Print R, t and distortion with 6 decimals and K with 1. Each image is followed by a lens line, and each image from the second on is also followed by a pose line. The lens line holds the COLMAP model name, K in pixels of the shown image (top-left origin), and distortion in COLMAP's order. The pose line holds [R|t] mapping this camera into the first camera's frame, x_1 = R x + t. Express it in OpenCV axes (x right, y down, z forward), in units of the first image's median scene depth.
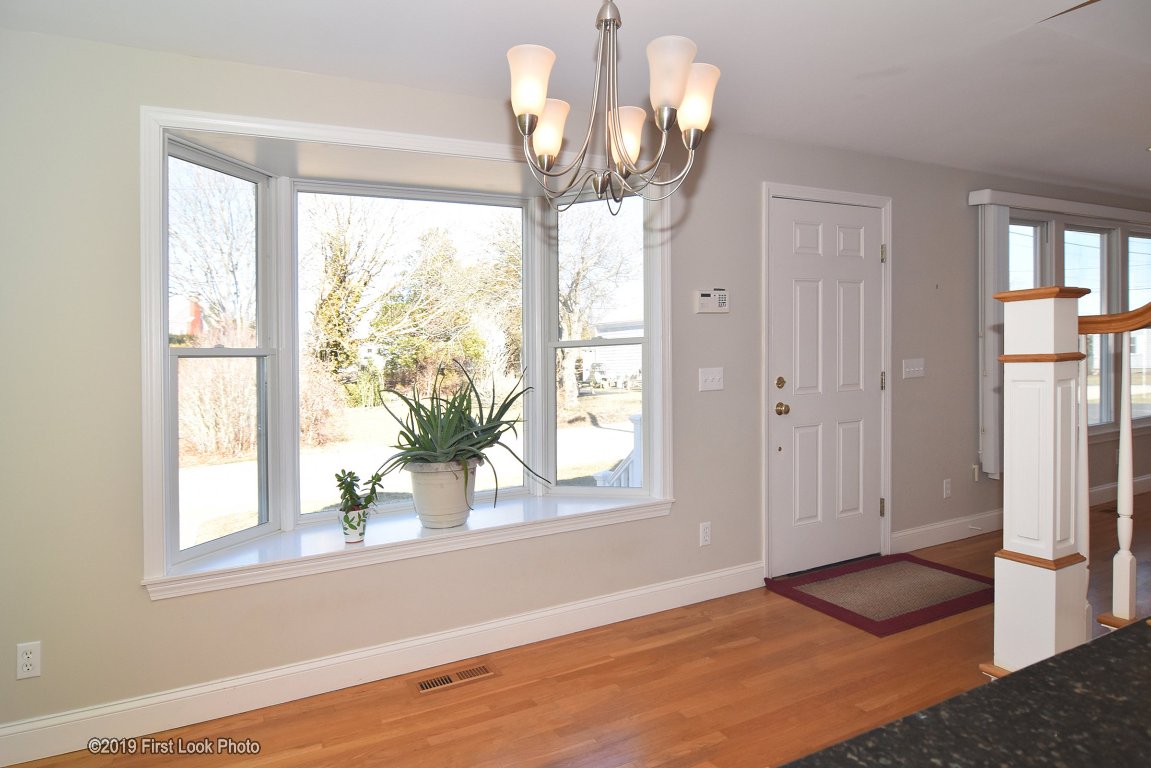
lens RADIAL K [[644.9, 0, 578.3], [0, 644.9, 372.2], [0, 0, 1]] dist [-0.009935, -0.005502]
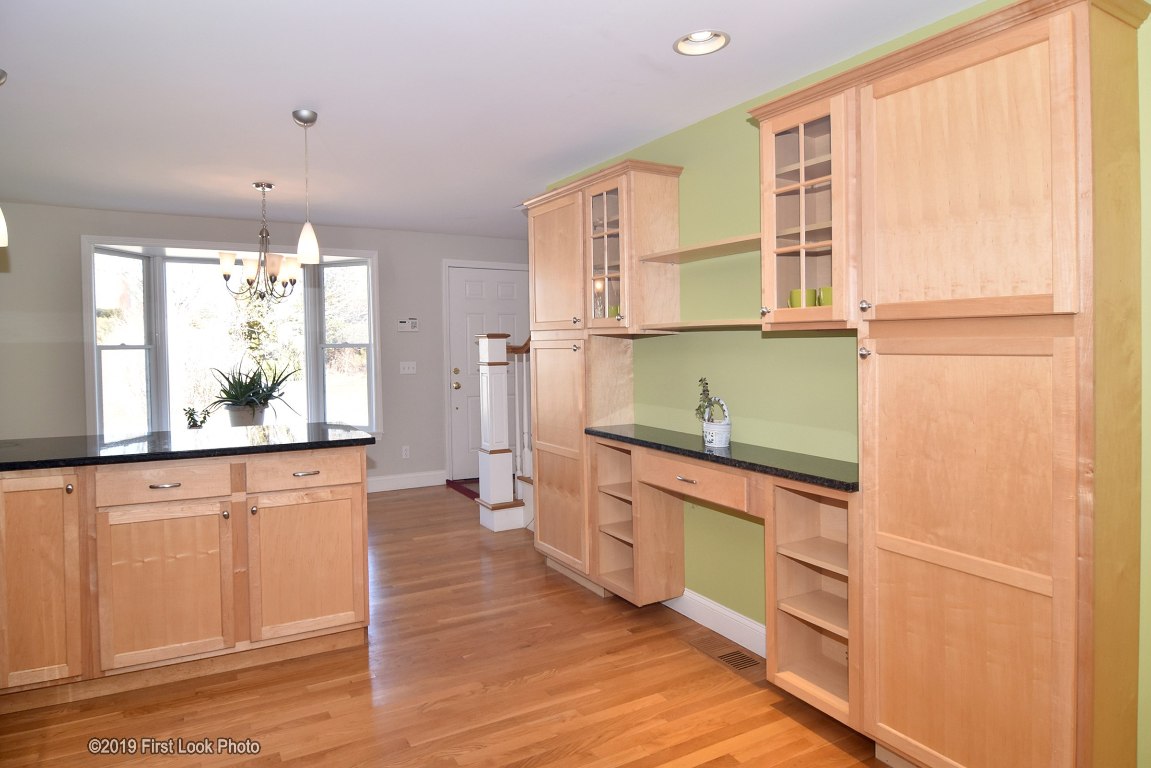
lens RADIAL K [[644.9, 0, 574.3], [0, 644.9, 381.1], [0, 0, 1]] dist [-0.009935, -0.005502]
pose [[0.996829, 0.029687, 0.073834, 0.543420], [-0.032669, 0.998685, 0.039507, -0.039550], [-0.072564, -0.041793, 0.996488, -0.862798]]
